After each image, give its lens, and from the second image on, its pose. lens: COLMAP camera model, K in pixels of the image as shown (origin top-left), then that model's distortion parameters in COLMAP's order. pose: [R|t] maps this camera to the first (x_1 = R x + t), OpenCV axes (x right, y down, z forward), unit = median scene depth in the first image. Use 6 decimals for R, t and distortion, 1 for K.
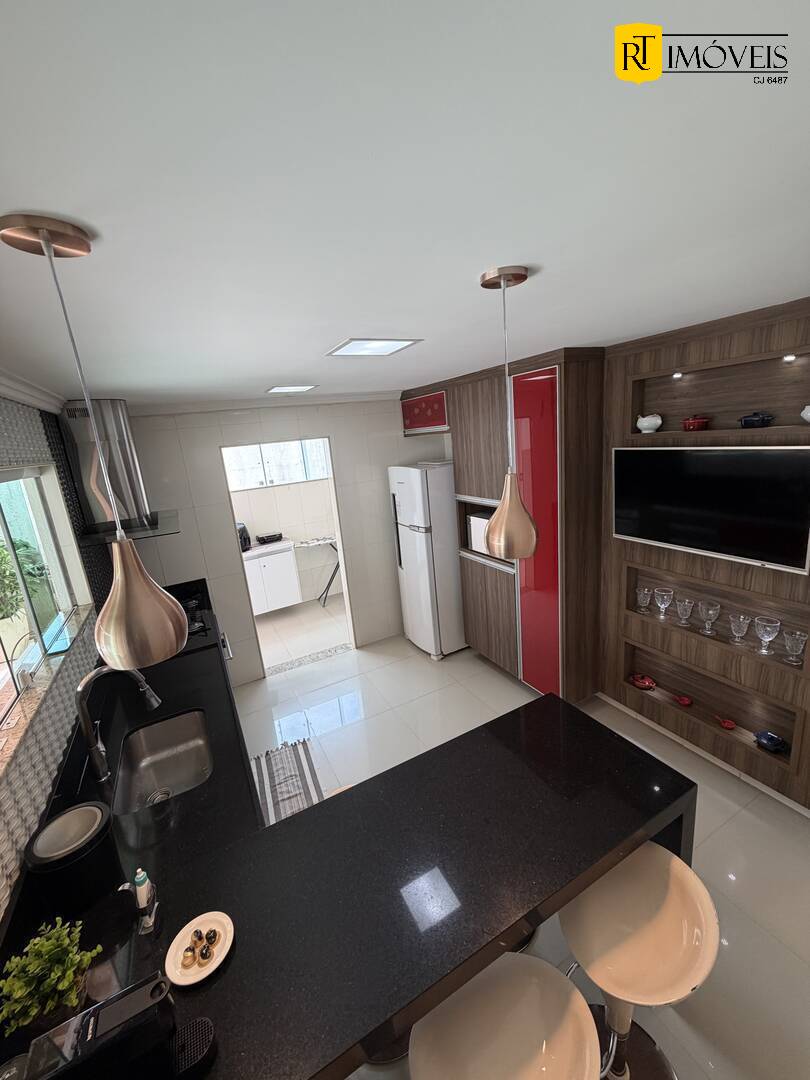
lens RADIAL K [[431.1, 0, 403.6], [0, 431.1, 535.5], [0, 0, 1]] dist [-0.002352, -0.000462]
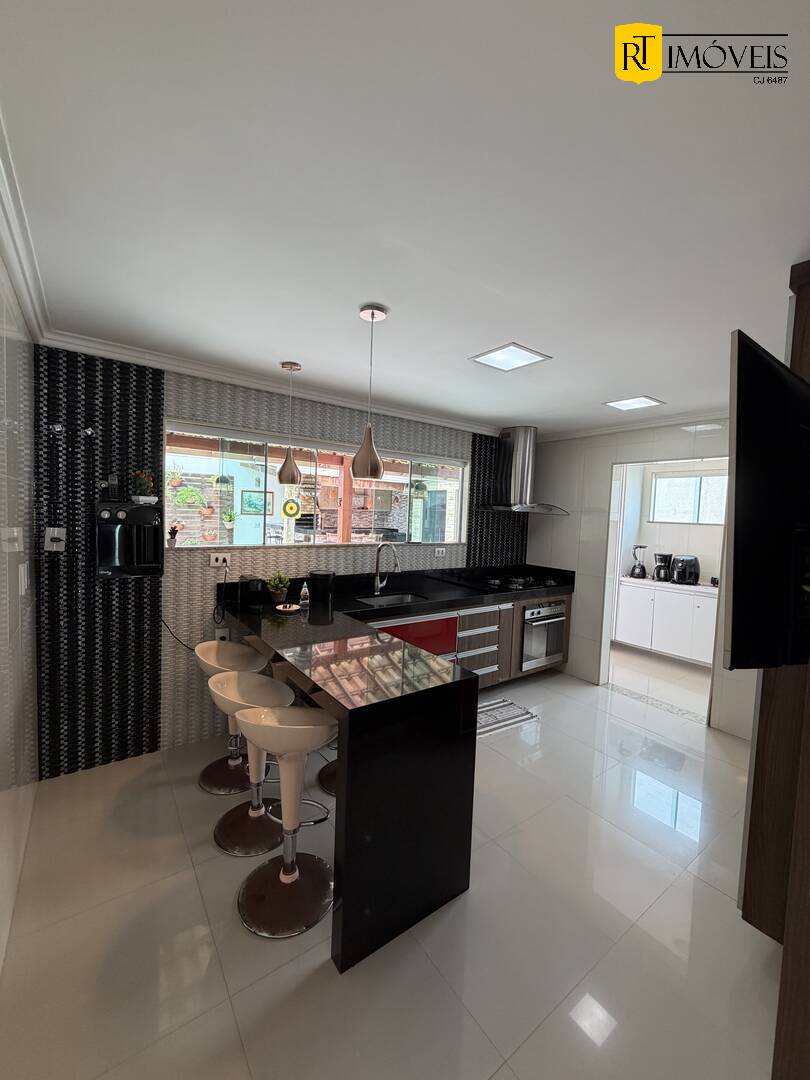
lens RADIAL K [[431.1, 0, 403.6], [0, 431.1, 535.5], [0, 0, 1]] dist [-0.002352, -0.000462]
pose [[0.139285, 0.155268, -0.978004, 0.800471], [-0.287275, 0.951494, 0.110147, 0.011955], [0.947667, 0.265614, 0.177134, 0.394640]]
